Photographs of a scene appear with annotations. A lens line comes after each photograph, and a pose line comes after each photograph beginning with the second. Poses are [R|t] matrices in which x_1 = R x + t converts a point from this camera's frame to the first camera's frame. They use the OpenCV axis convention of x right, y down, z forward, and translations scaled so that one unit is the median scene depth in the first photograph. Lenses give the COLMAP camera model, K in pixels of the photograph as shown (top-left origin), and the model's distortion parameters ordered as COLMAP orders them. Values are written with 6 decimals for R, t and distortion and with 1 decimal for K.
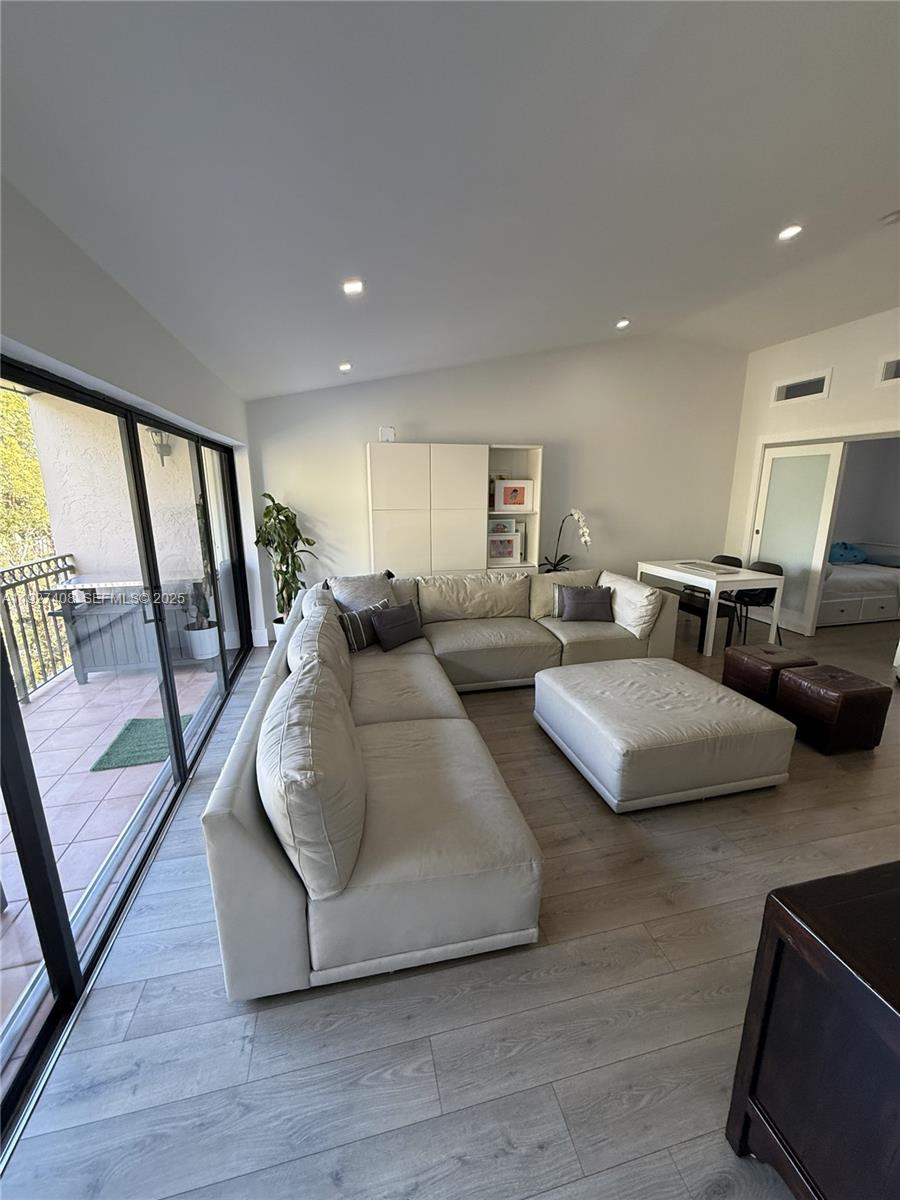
lens RADIAL K [[476.9, 0, 450.0], [0, 476.9, 600.0], [0, 0, 1]] dist [-0.000766, 0.000001]
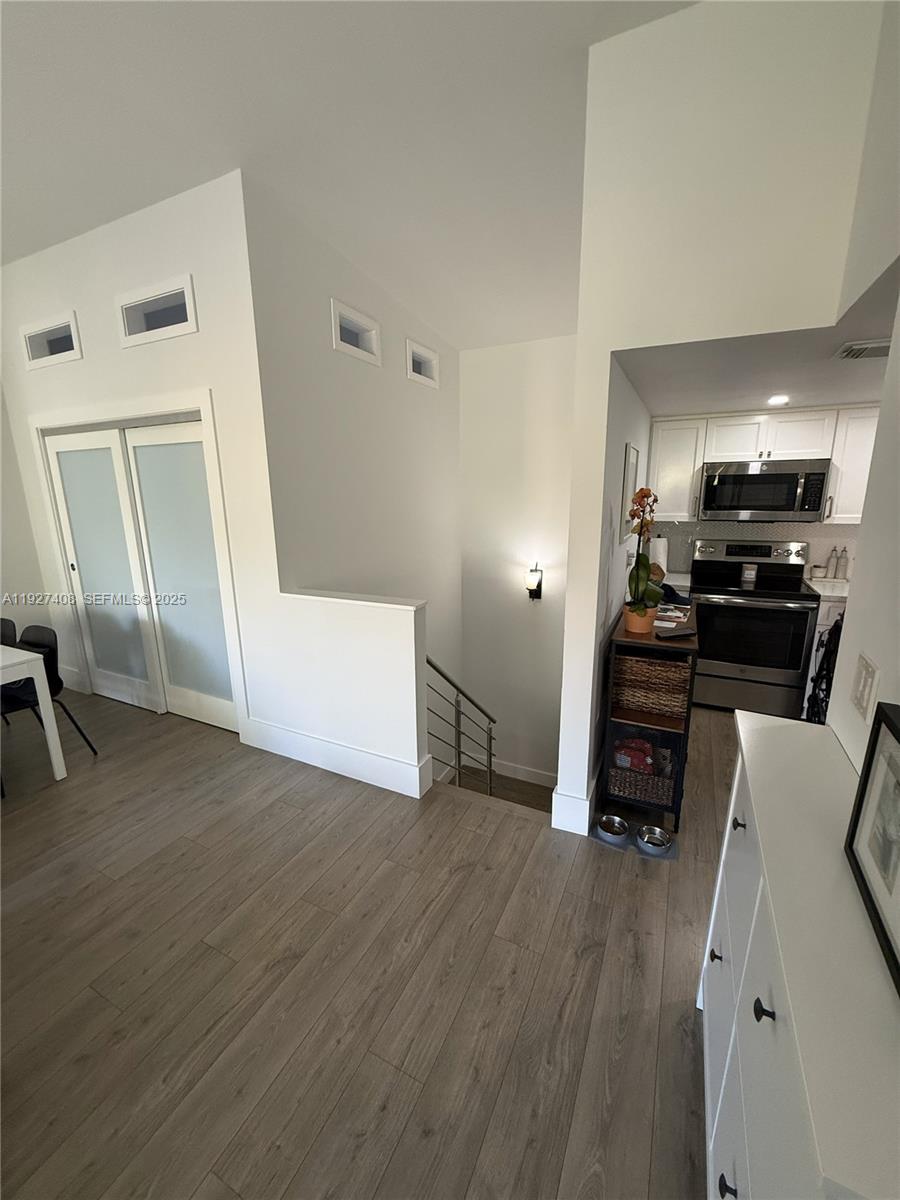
lens RADIAL K [[476.9, 0, 450.0], [0, 476.9, 600.0], [0, 0, 1]] dist [-0.000766, 0.000001]
pose [[0.640418, -0.167046, 0.749640, 0.589765], [0.180144, 0.981502, 0.064816, -0.063066], [-0.746601, 0.093534, 0.658664, 0.256240]]
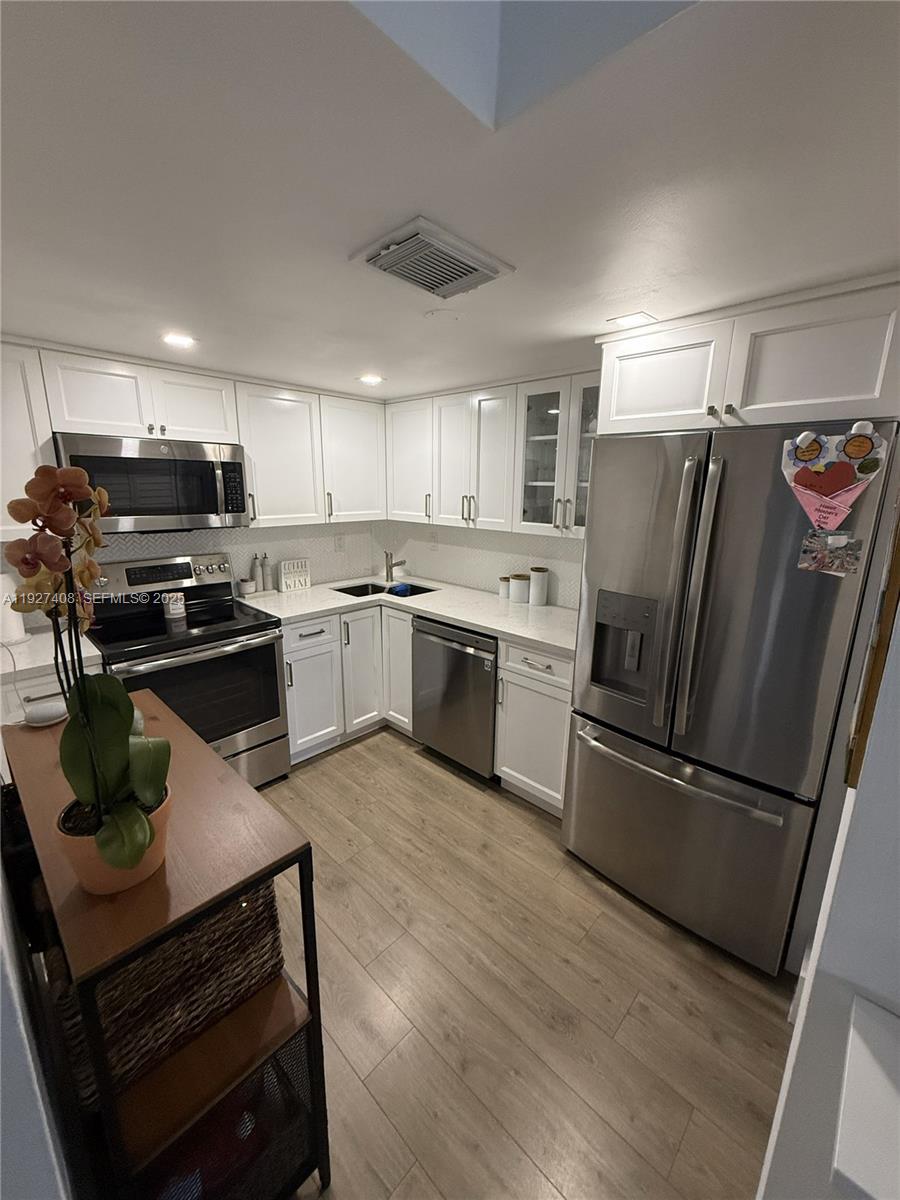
lens RADIAL K [[476.9, 0, 450.0], [0, 476.9, 600.0], [0, 0, 1]] dist [-0.000766, 0.000001]
pose [[-0.546005, -0.209906, 0.811060, 1.250627], [0.171525, 0.919588, 0.353464, -0.159111], [-0.820035, 0.332110, -0.466096, 0.547518]]
